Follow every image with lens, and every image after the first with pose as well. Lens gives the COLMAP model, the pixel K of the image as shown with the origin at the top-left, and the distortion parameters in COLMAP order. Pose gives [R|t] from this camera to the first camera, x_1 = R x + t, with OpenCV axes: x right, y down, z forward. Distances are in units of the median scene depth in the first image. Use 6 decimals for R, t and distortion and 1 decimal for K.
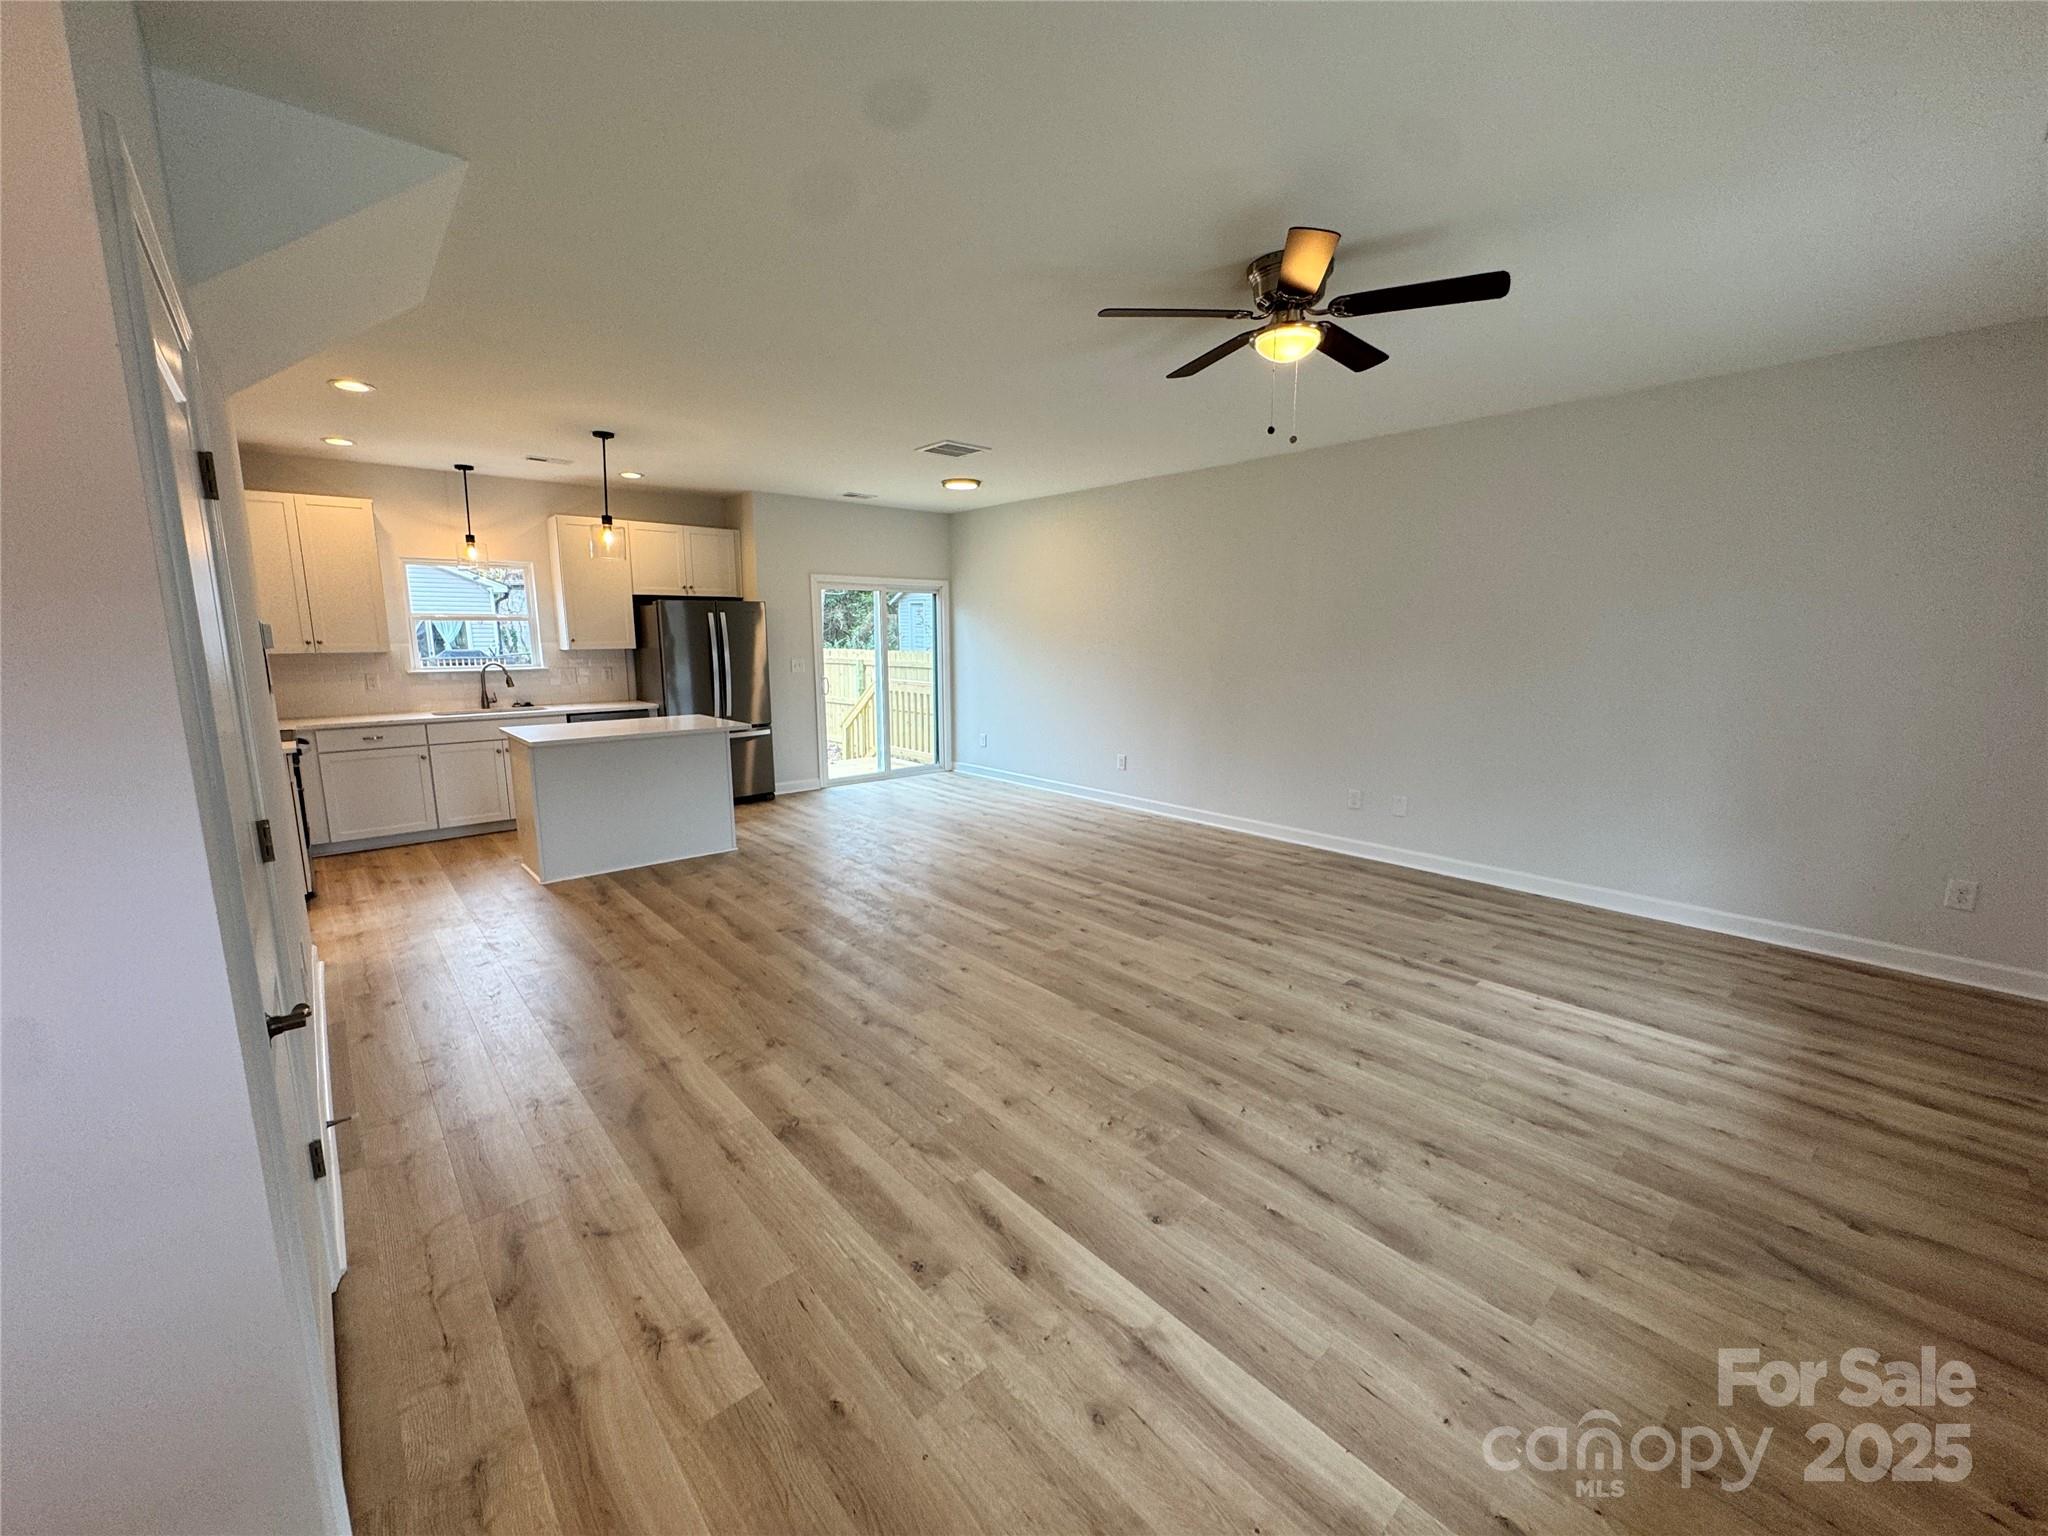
lens RADIAL K [[817.6, 0, 1032.1], [0, 817.6, 763.4], [0, 0, 1]] dist [-0.007503, 0.001951]
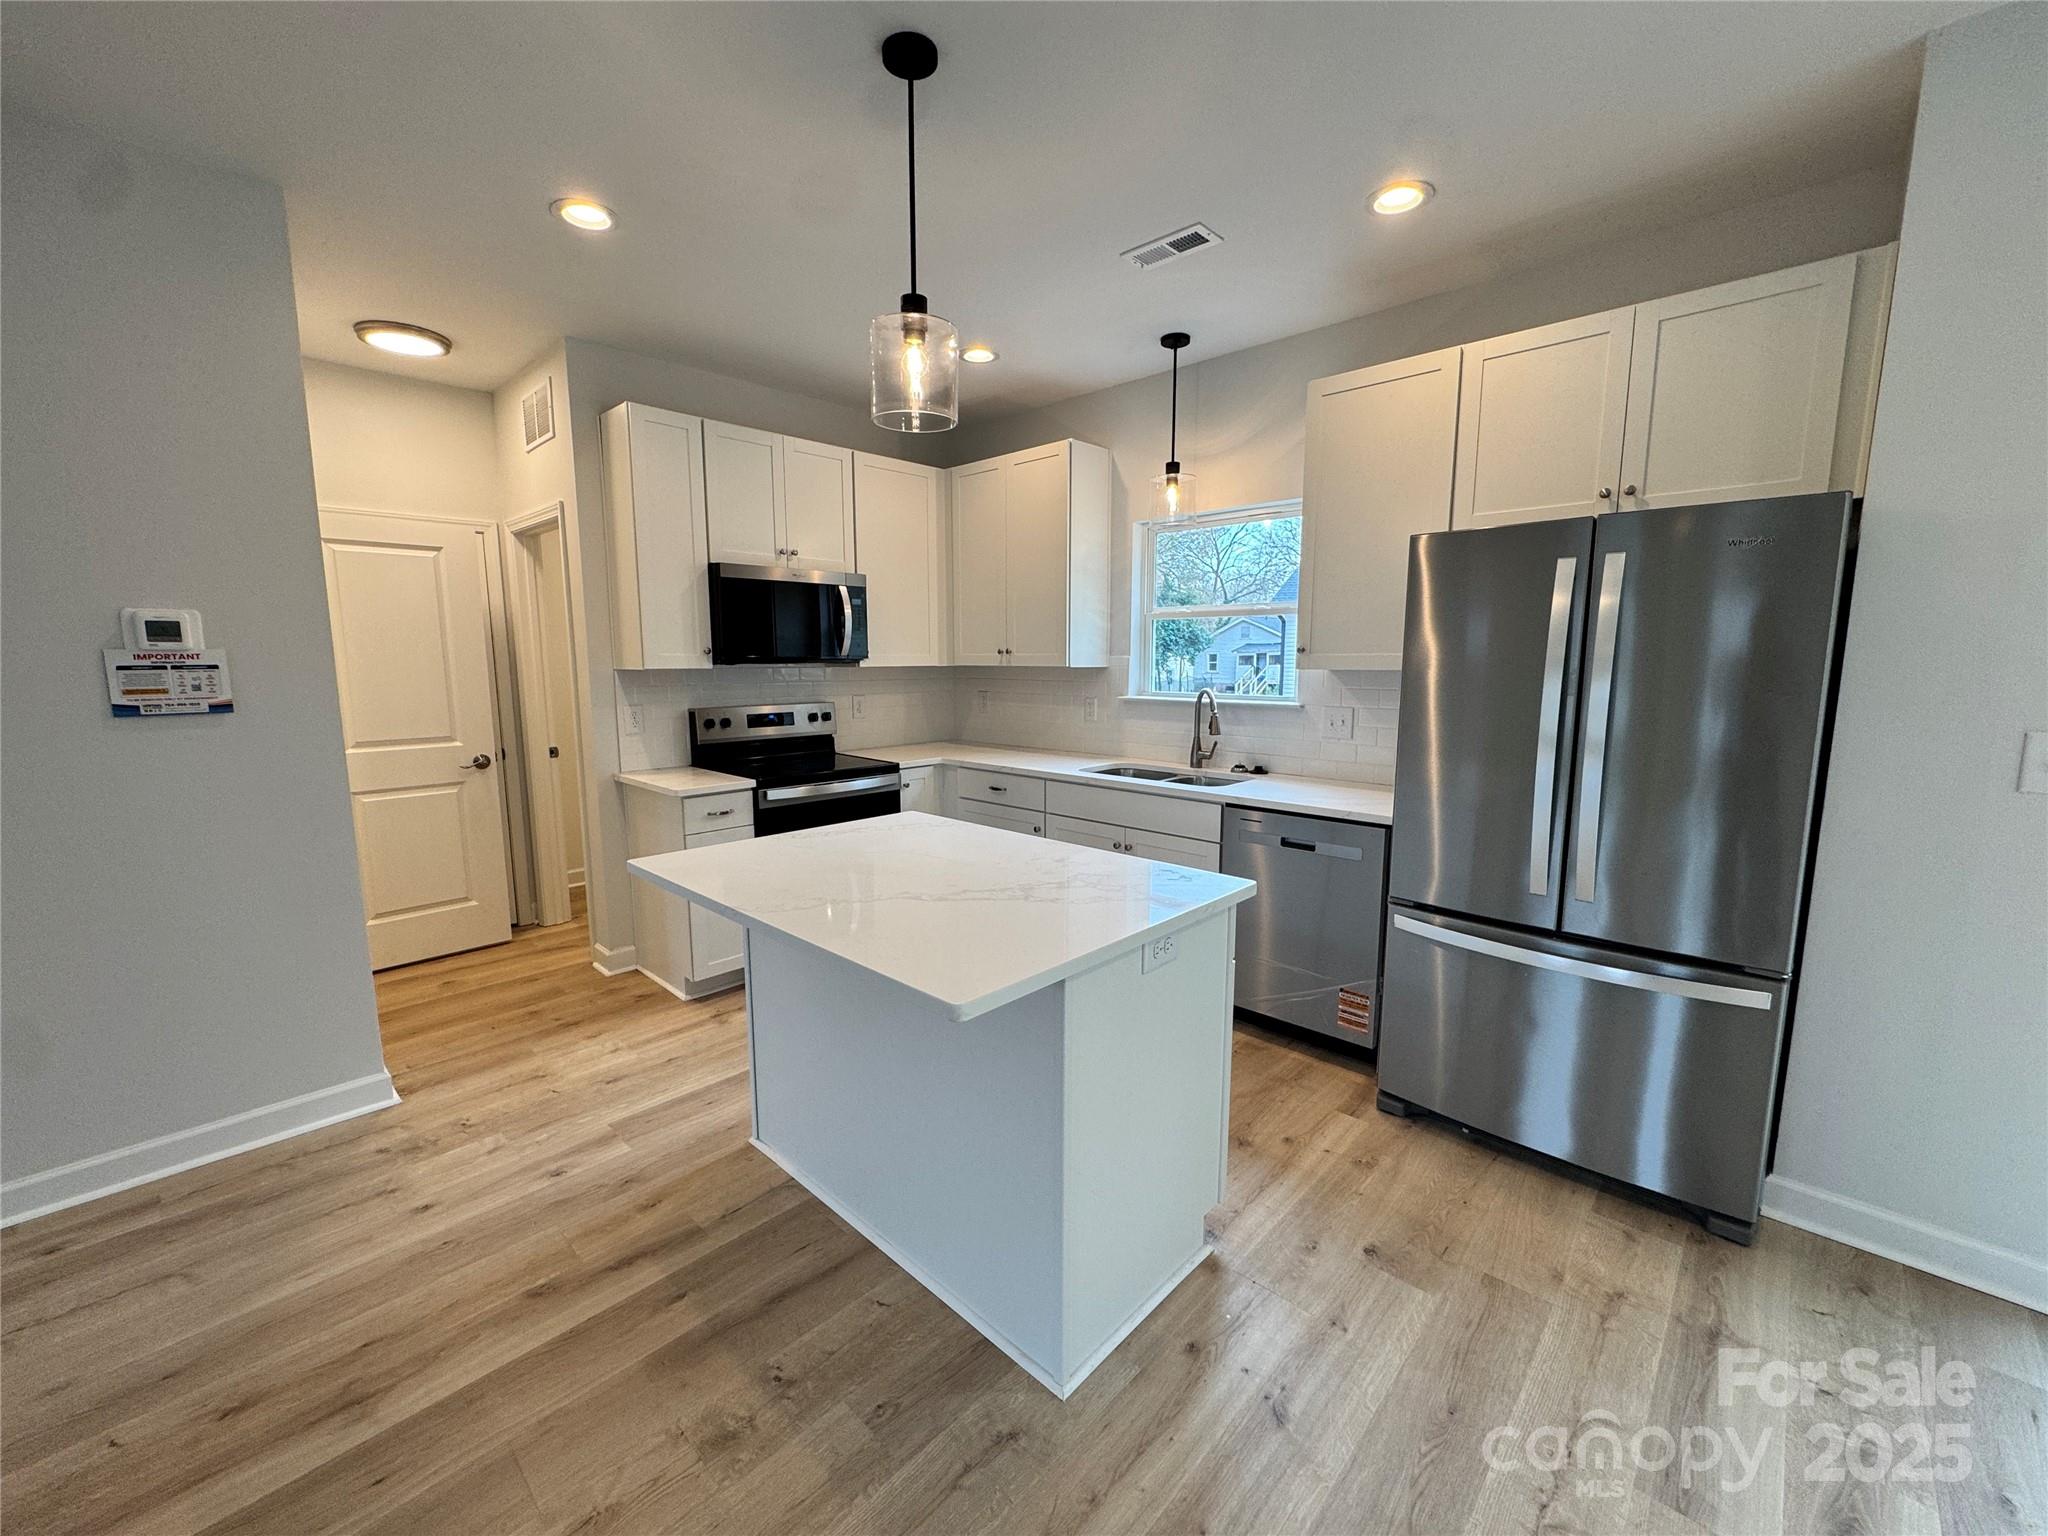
lens RADIAL K [[817.6, 0, 1011.9], [0, 817.6, 768.3], [0, 0, 1]] dist [-0.007503, 0.001951]
pose [[0.070025, 0.141365, -0.987478, -0.212741], [-0.159435, 0.978769, 0.128813, -0.241562], [0.984722, 0.148418, 0.091077, 1.641003]]
